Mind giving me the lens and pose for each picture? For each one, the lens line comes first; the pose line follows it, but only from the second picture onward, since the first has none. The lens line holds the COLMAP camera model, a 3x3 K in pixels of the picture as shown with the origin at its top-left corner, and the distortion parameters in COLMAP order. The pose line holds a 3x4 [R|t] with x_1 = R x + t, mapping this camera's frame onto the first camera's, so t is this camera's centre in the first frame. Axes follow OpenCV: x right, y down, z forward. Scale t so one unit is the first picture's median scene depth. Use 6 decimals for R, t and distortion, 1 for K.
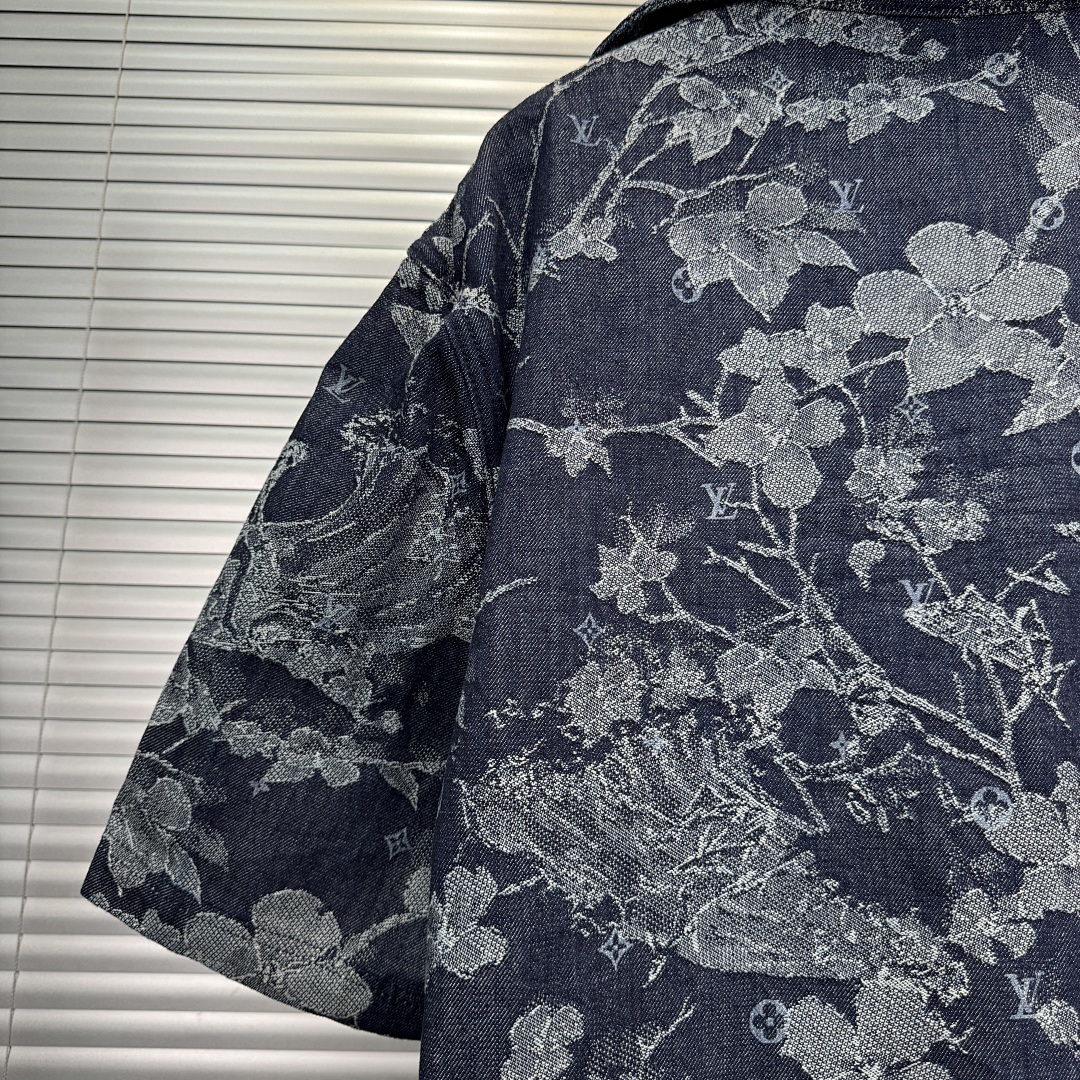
lens RADIAL K [[1002.6, 0, 540.0], [0, 1002.6, 540.0], [0, 0, 1]] dist [0.071430, -0.163126]
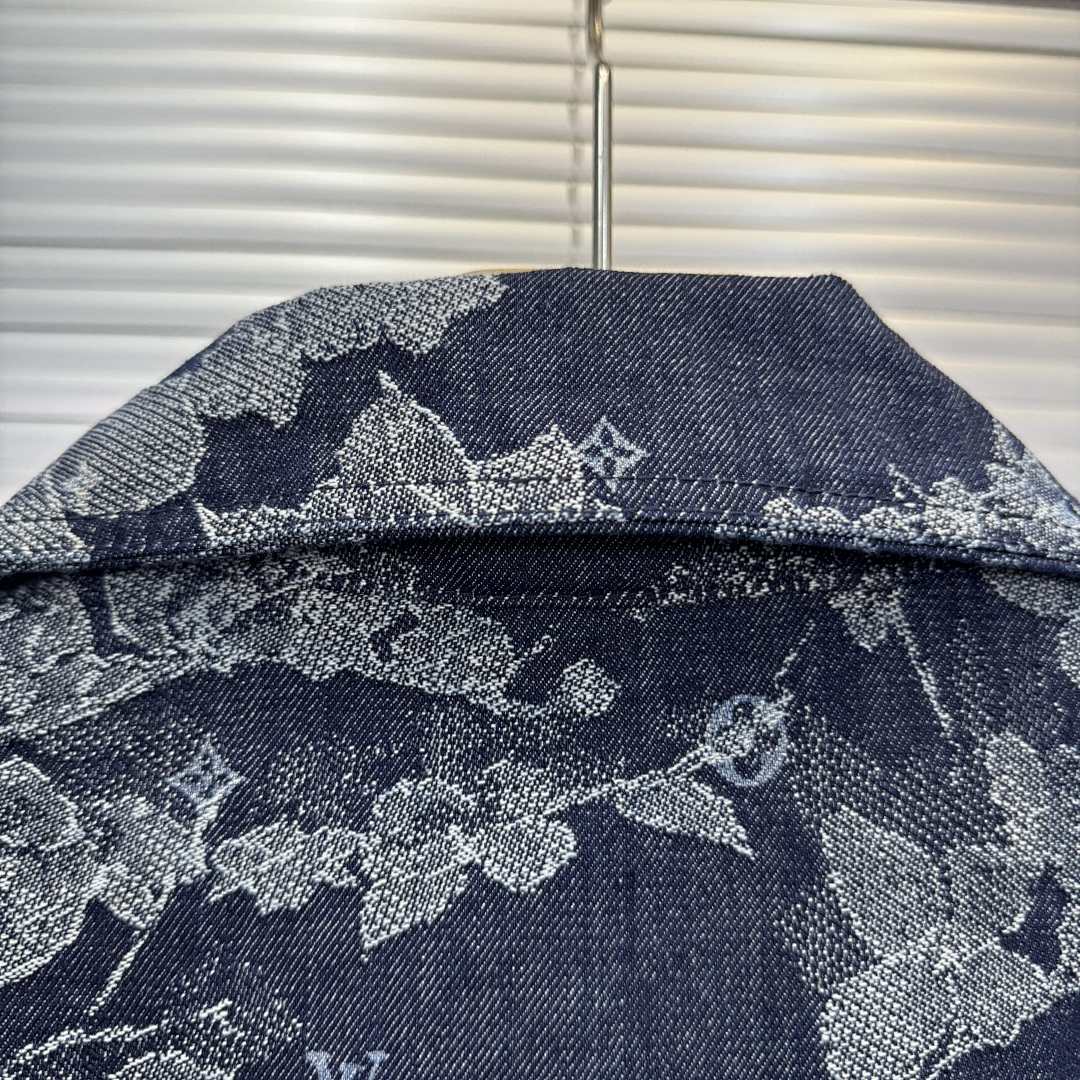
lens RADIAL K [[1013.1, 0, 540.2], [0, 1013.1, 549.0], [0, 0, 1]] dist [0.148727, -0.410652]
pose [[0.999788, 0.000147, 0.020599, 0.373606], [0.000541, 0.999441, -0.033421, -0.546454], [-0.020593, 0.033425, 0.999229, 0.588007]]
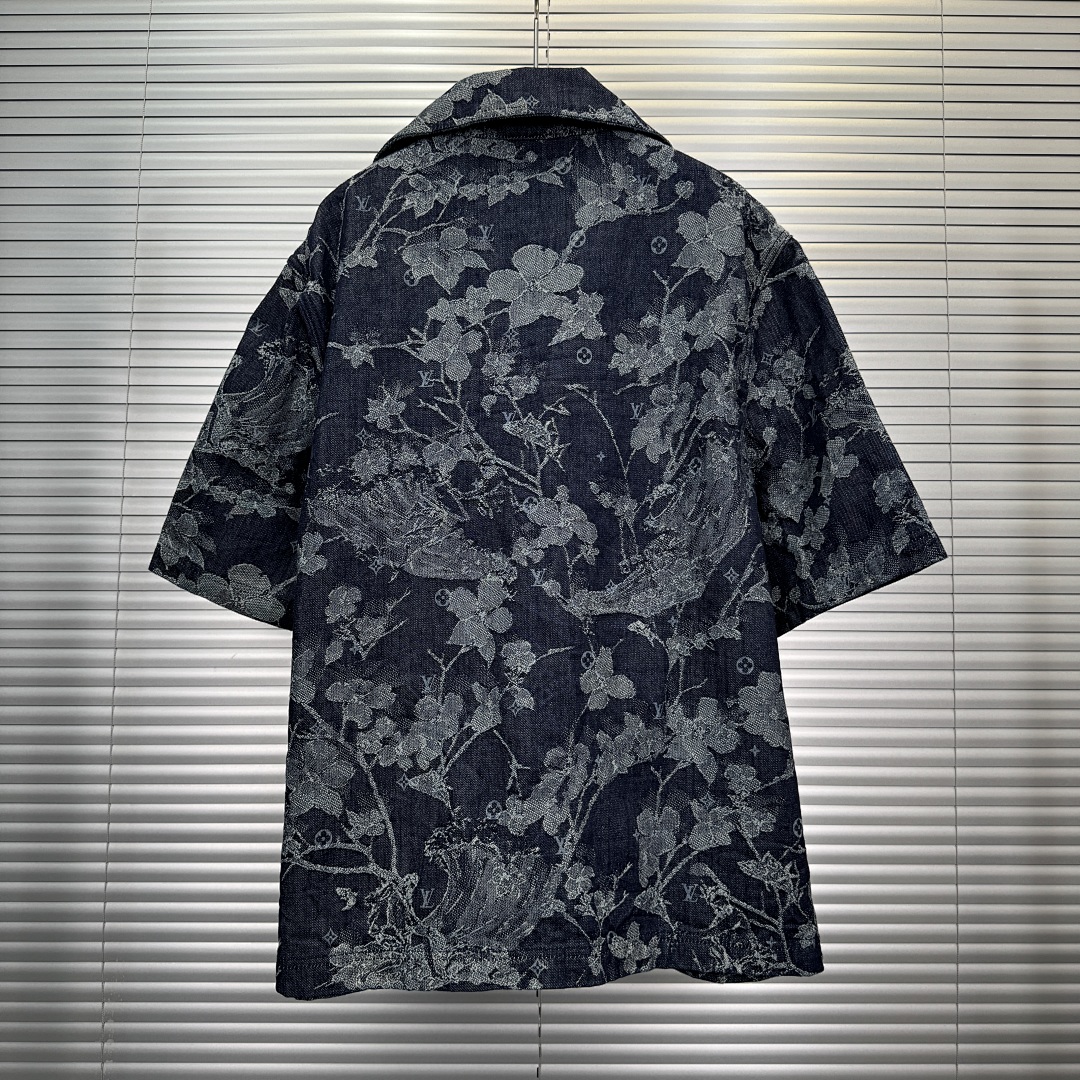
lens RADIAL K [[972.6, 0, 542.5], [0, 972.6, 543.4], [0, 0, 1]] dist [0.165210, -0.413115]
pose [[0.999458, -0.021243, -0.025134, 0.462106], [0.023343, 0.995985, 0.086423, 0.137070], [0.023198, -0.086963, 0.995941, -1.133196]]
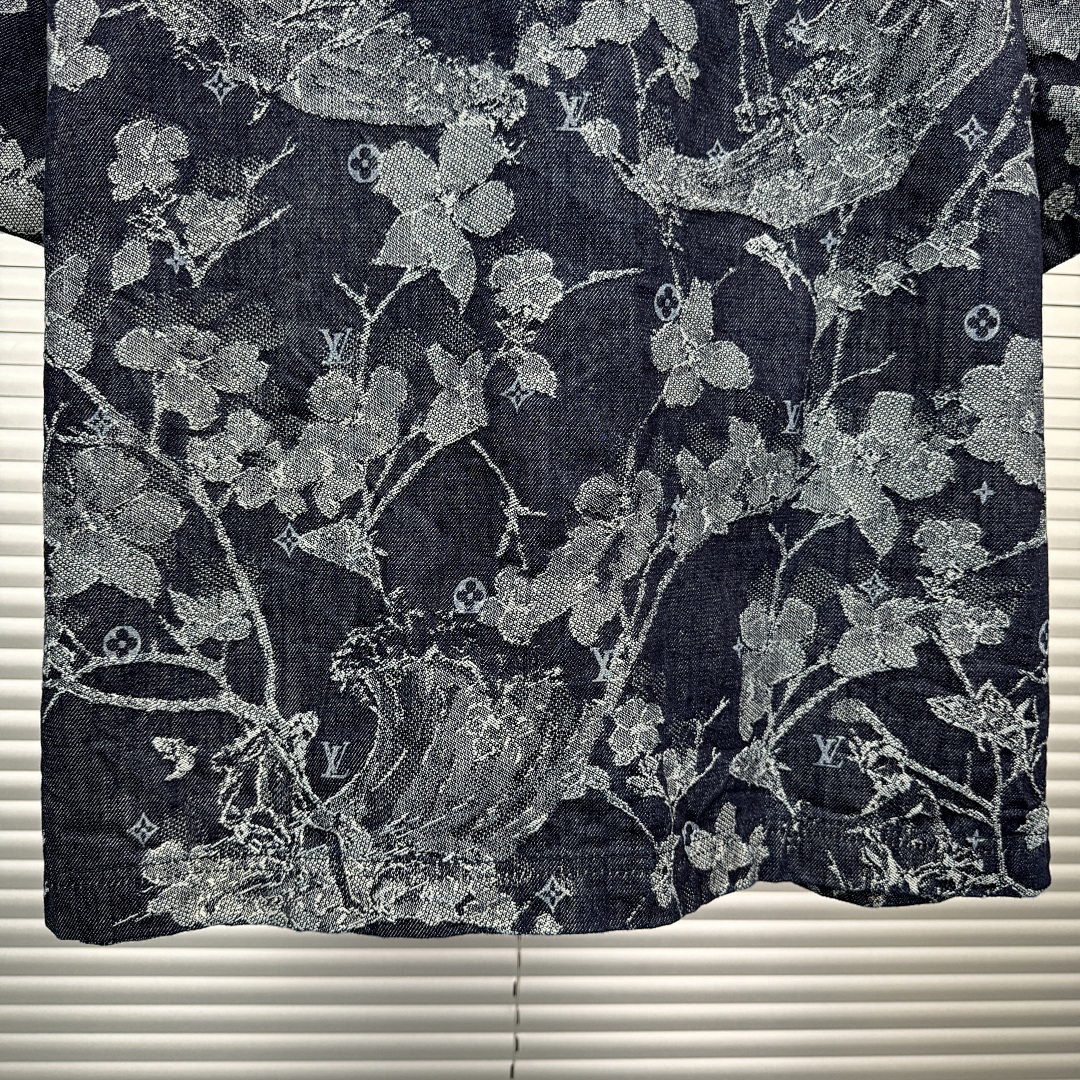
lens RADIAL K [[1002.6, 0, 540.0], [0, 1002.6, 540.0], [0, 0, 1]] dist [0.071430, -0.163126]
pose [[0.999517, 0.004698, 0.030724, 0.344548], [-0.012593, 0.964949, 0.262135, 0.516058], [-0.028415, -0.262395, 0.964542, -0.184577]]
